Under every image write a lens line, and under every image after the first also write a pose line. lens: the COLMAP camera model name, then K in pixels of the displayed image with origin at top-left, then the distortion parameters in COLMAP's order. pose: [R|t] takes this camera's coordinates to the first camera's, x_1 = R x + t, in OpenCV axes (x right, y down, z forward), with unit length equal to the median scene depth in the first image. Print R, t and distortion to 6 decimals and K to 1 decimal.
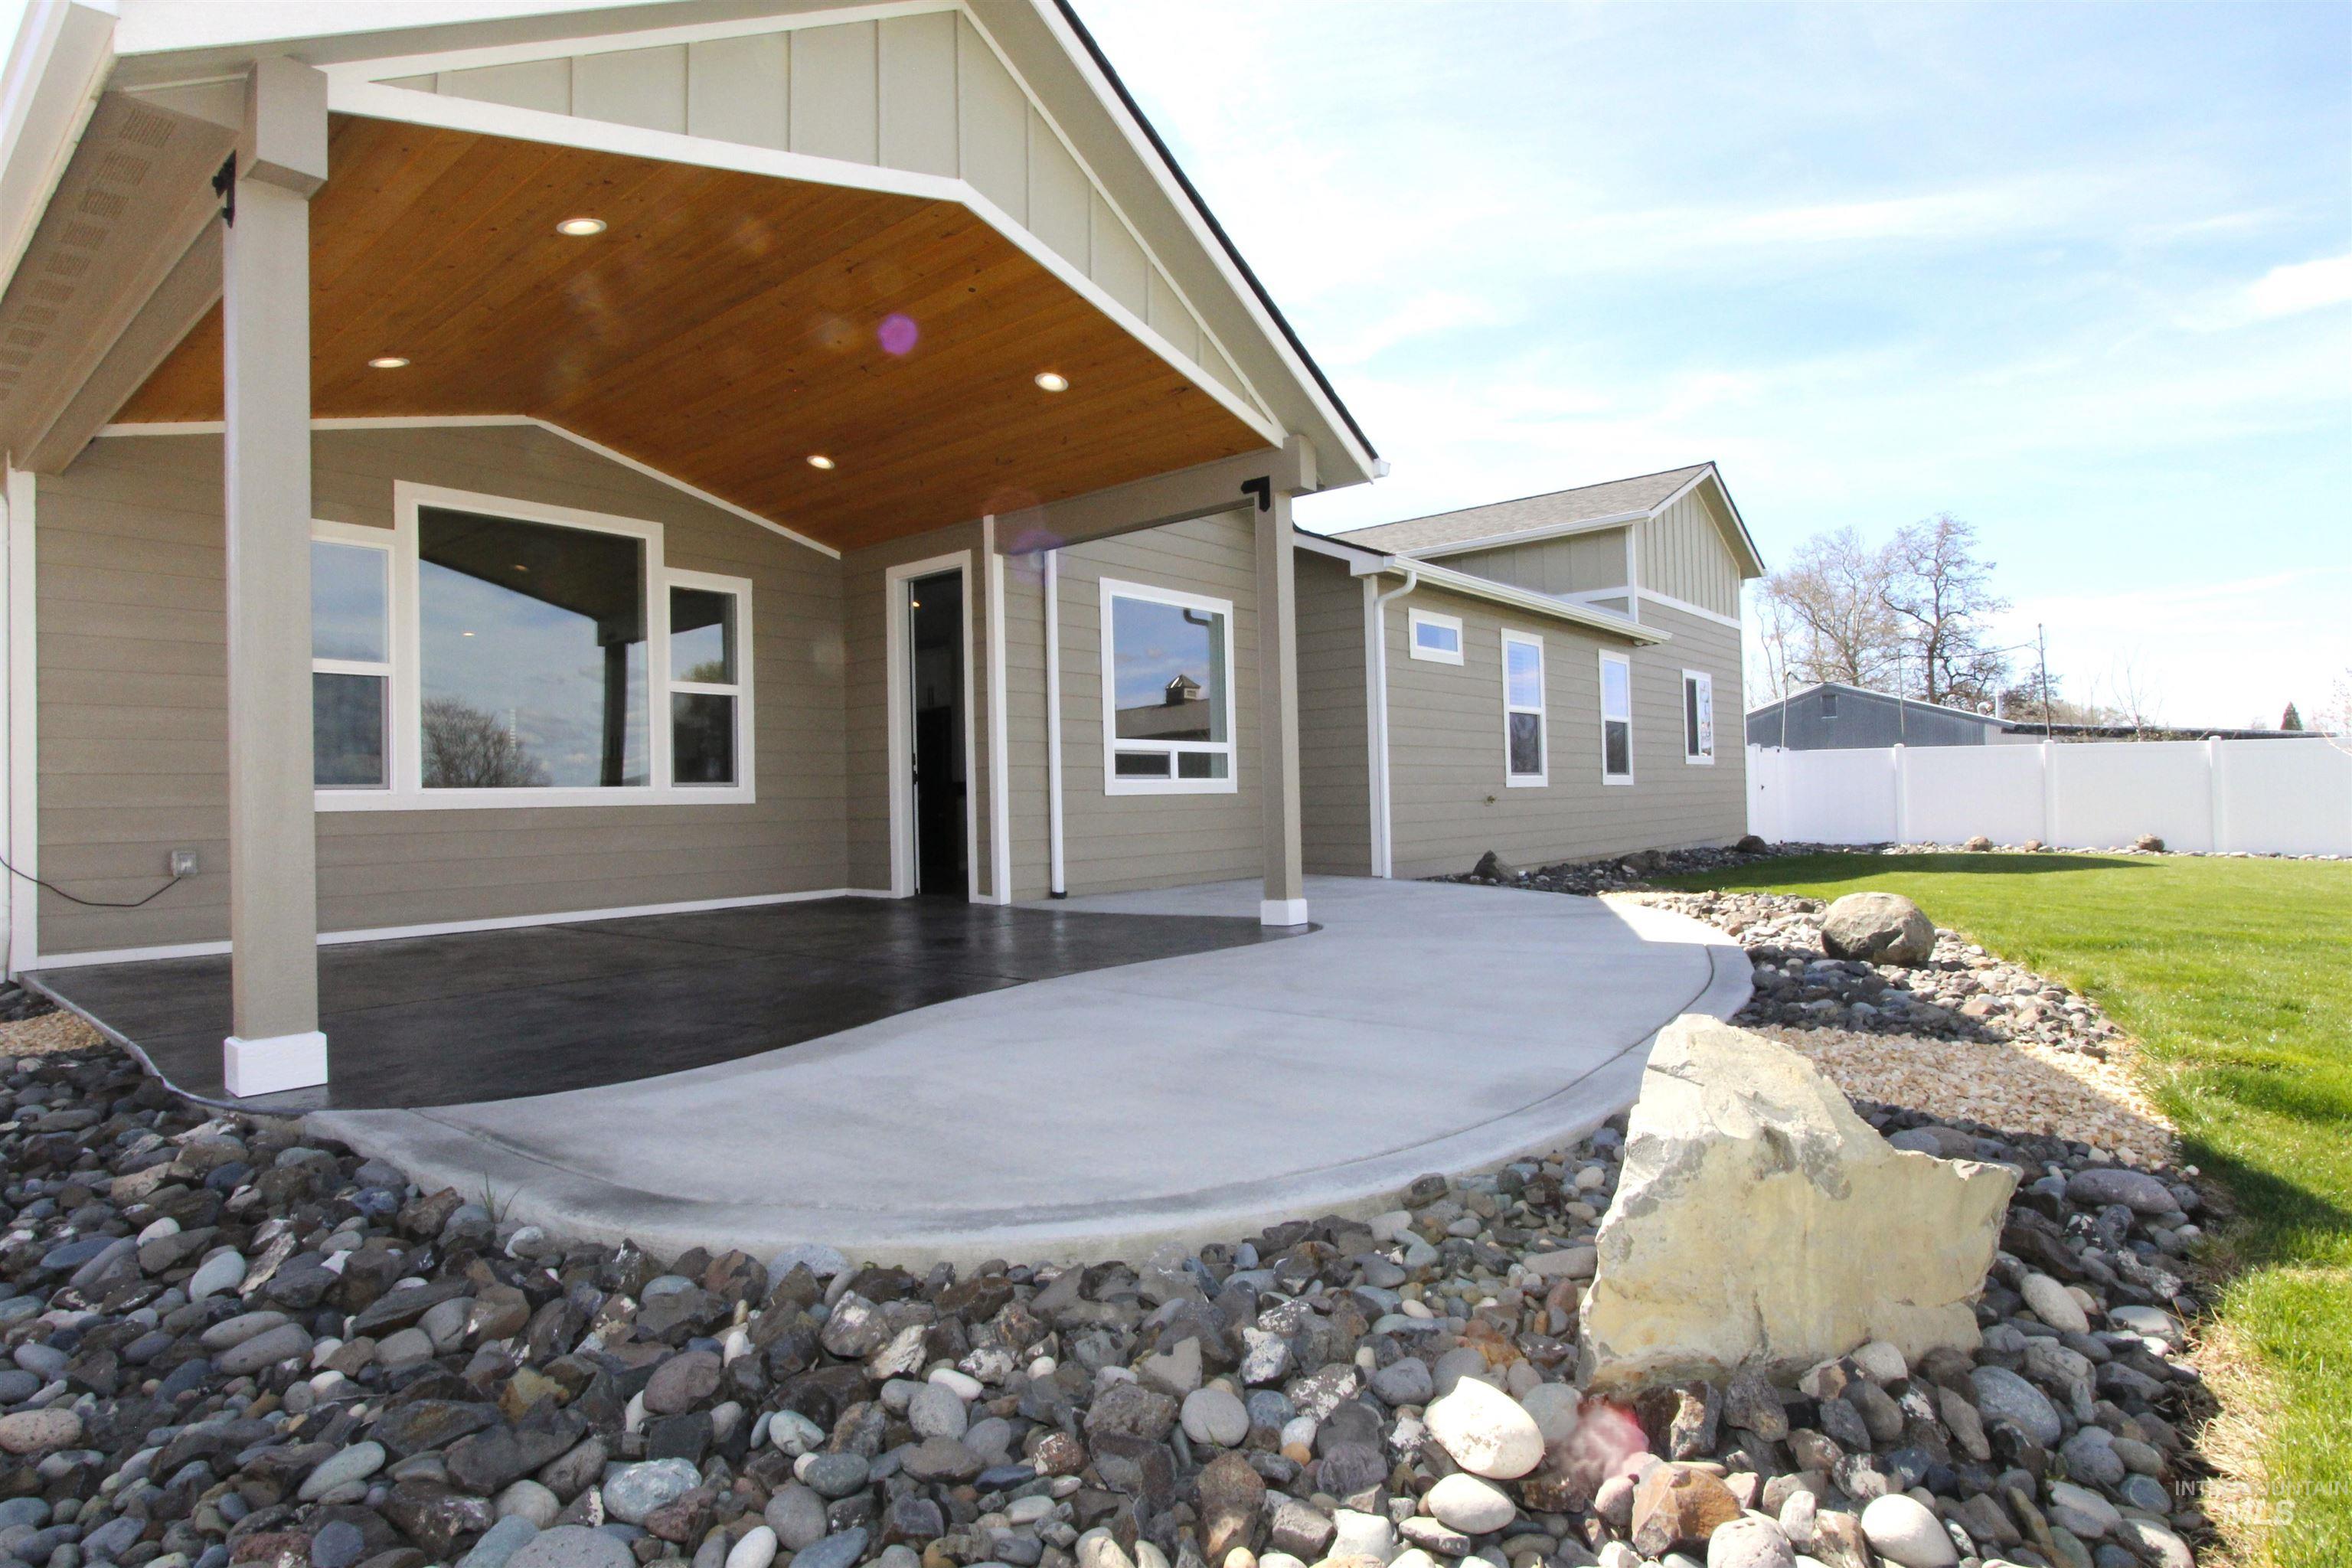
lens RADIAL K [[1214.1, 0, 1175.1], [0, 1214.1, 768.4], [0, 0, 1]] dist [-0.014630, 0.000548]
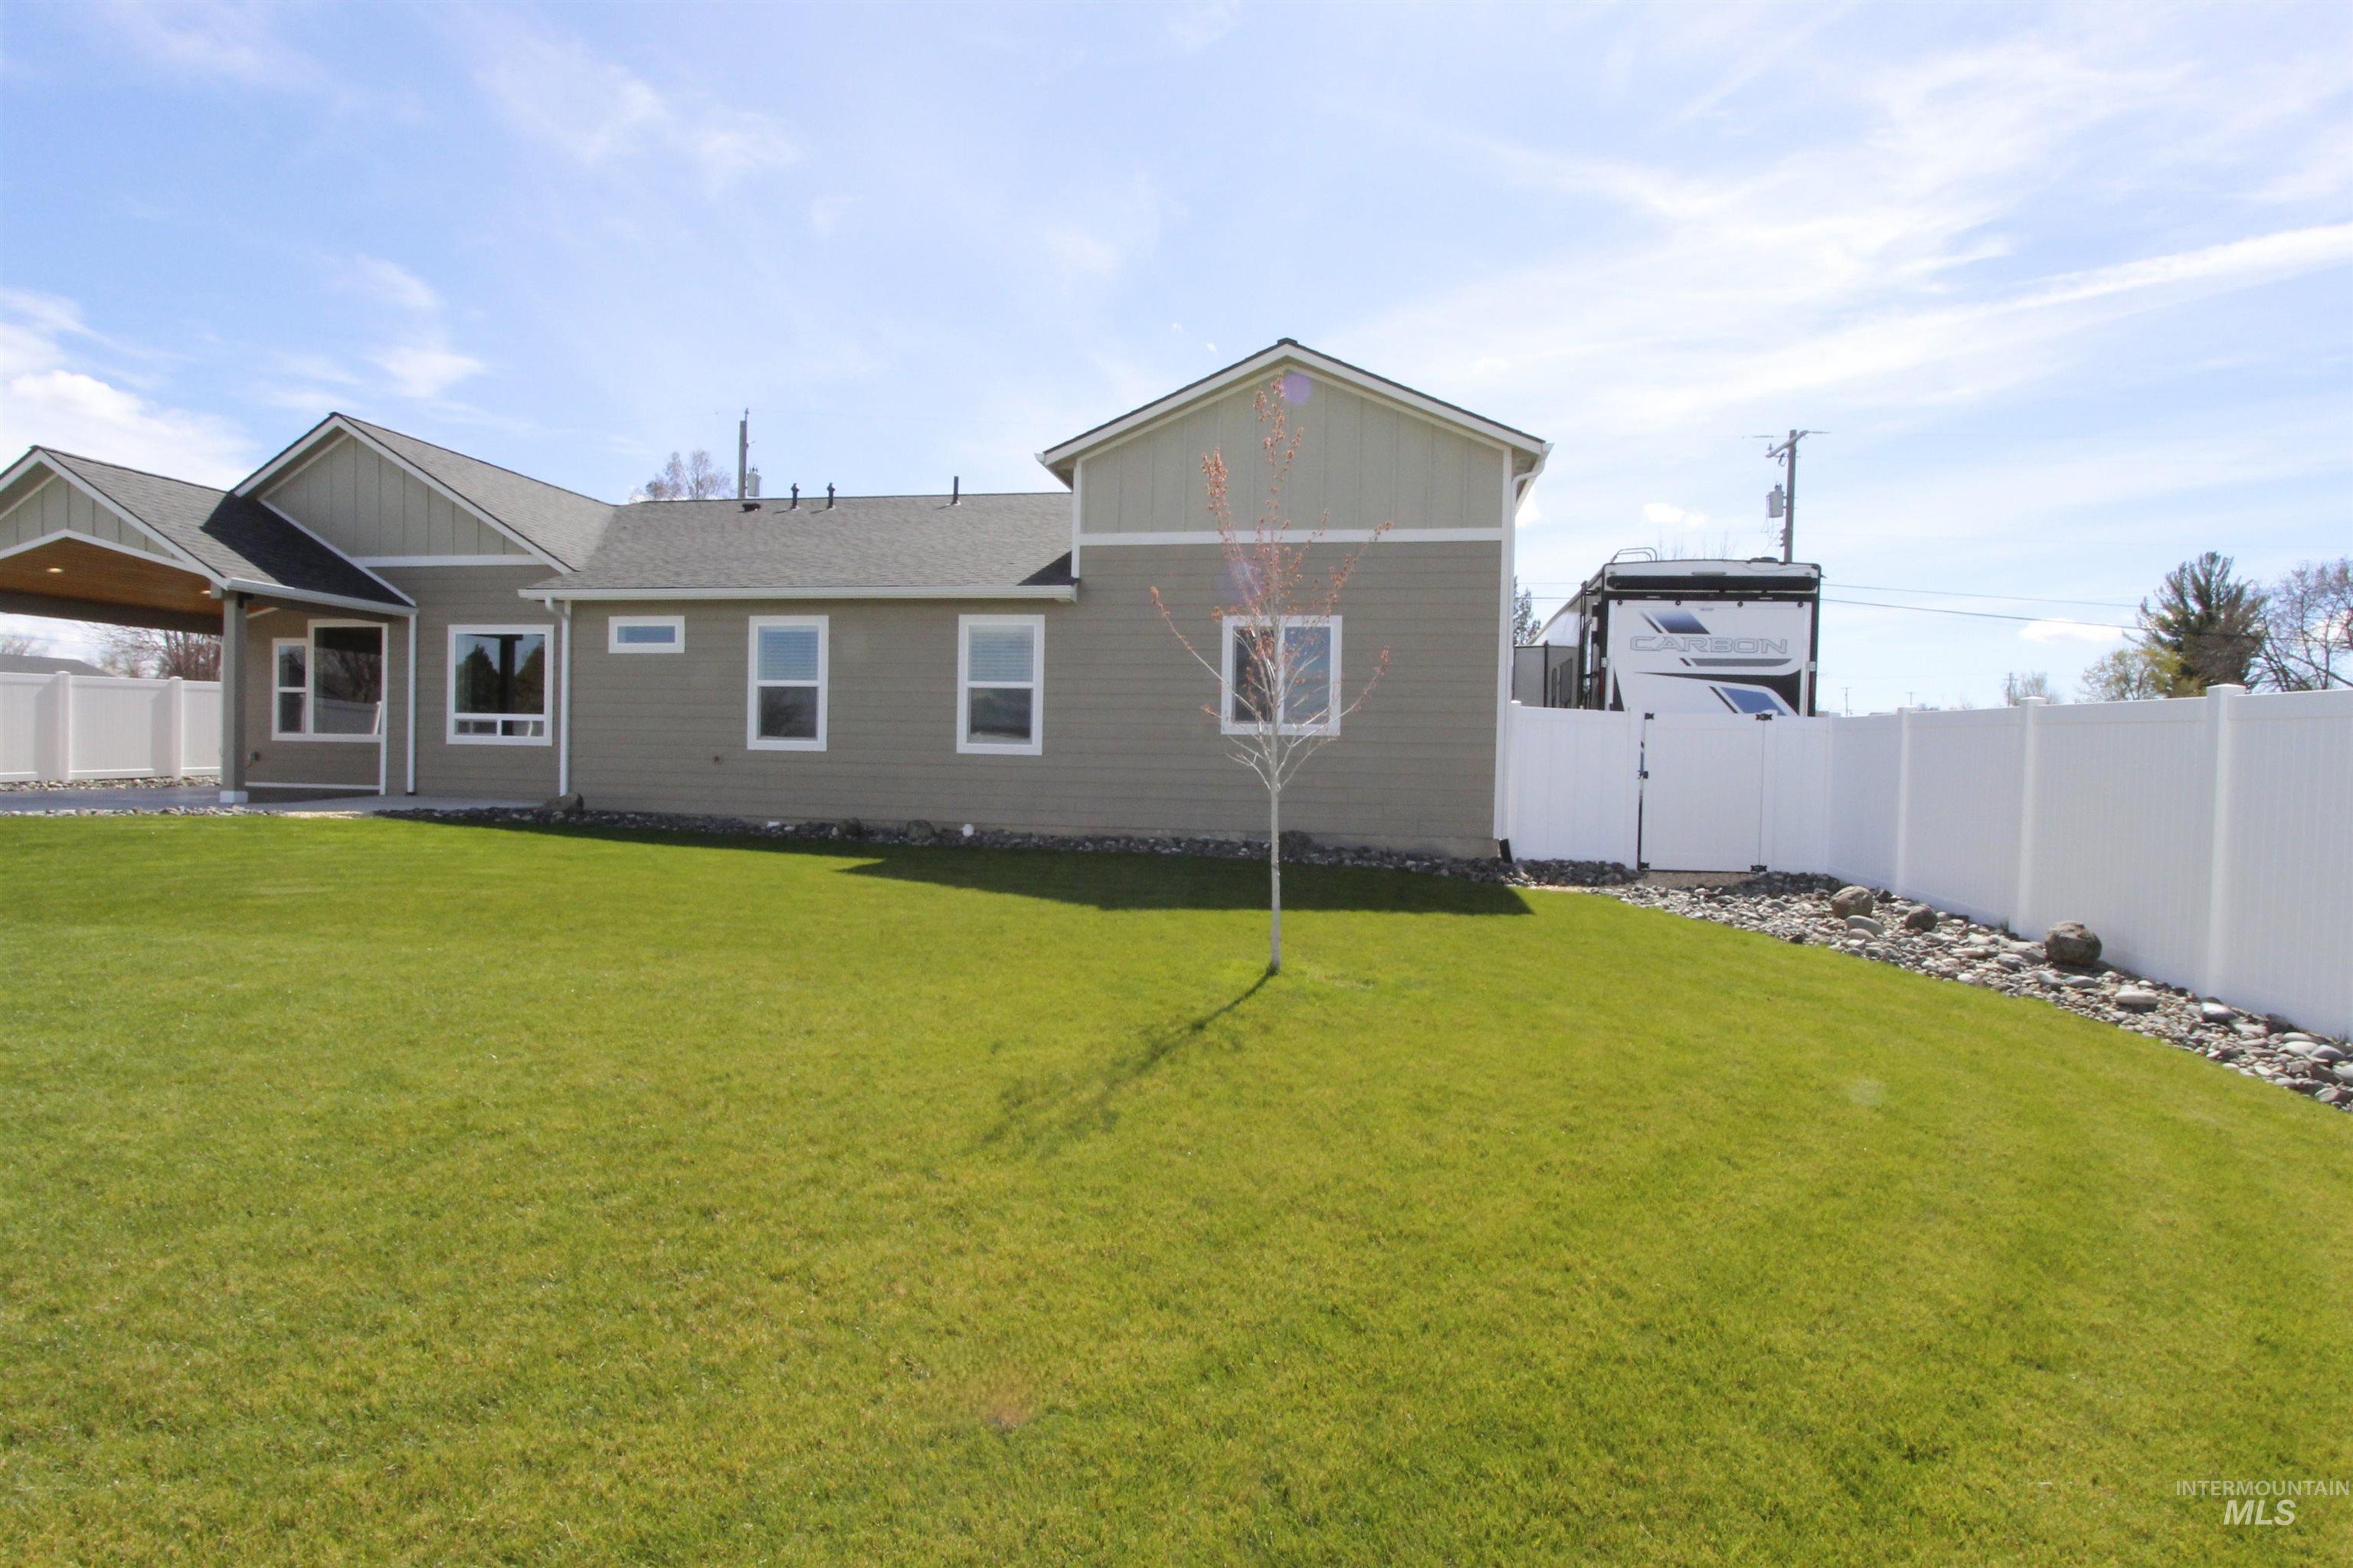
lens RADIAL K [[1179.7, 0, 1176.5], [0, 1179.7, 784.0], [0, 0, 1]] dist [-0.015726, 0.000428]
pose [[0.494304, 0.053576, -0.867636, 1.965038], [-0.009085, 0.998363, 0.056472, -0.026590], [0.869242, -0.020032, 0.493982, 1.042499]]
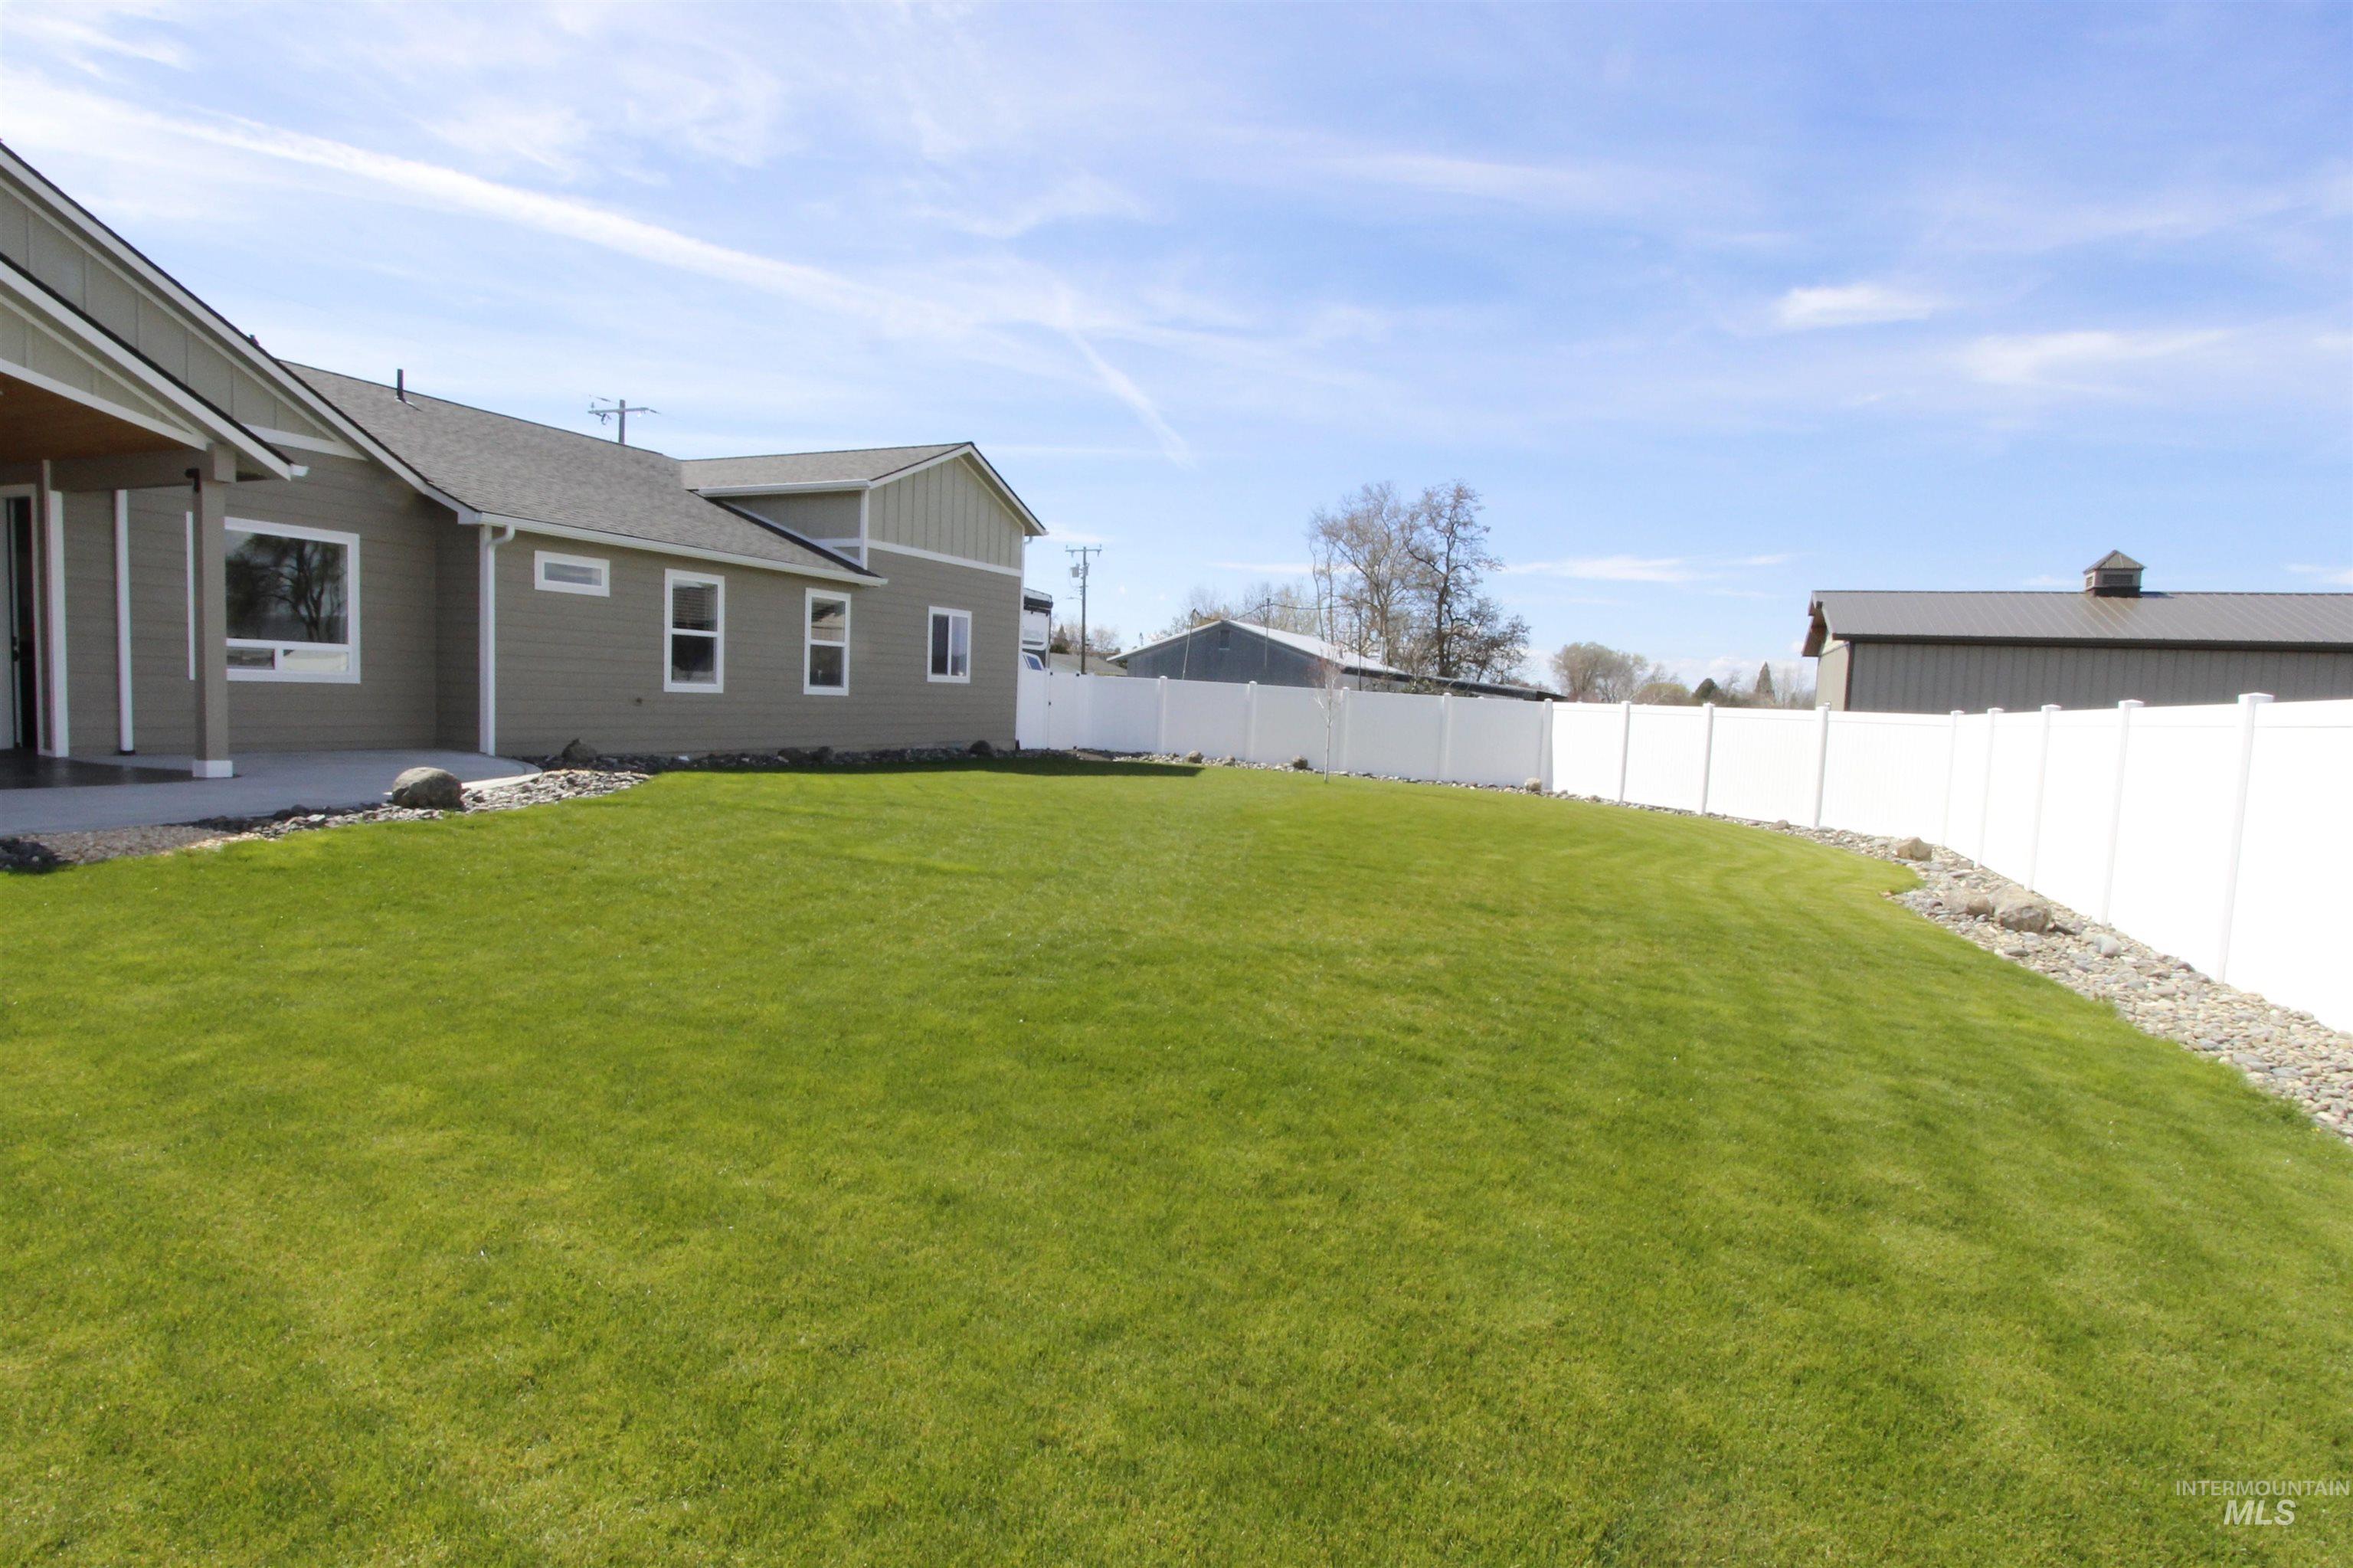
lens RADIAL K [[1199.9, 0, 1205.8], [0, 1199.9, 786.8], [0, 0, 1]] dist [-0.026446, 0.010668]
pose [[0.957978, 0.043736, 0.283488, 0.621524], [-0.073756, 0.992635, 0.096099, -0.065026], [-0.277197, -0.112970, 0.954148, -0.532773]]
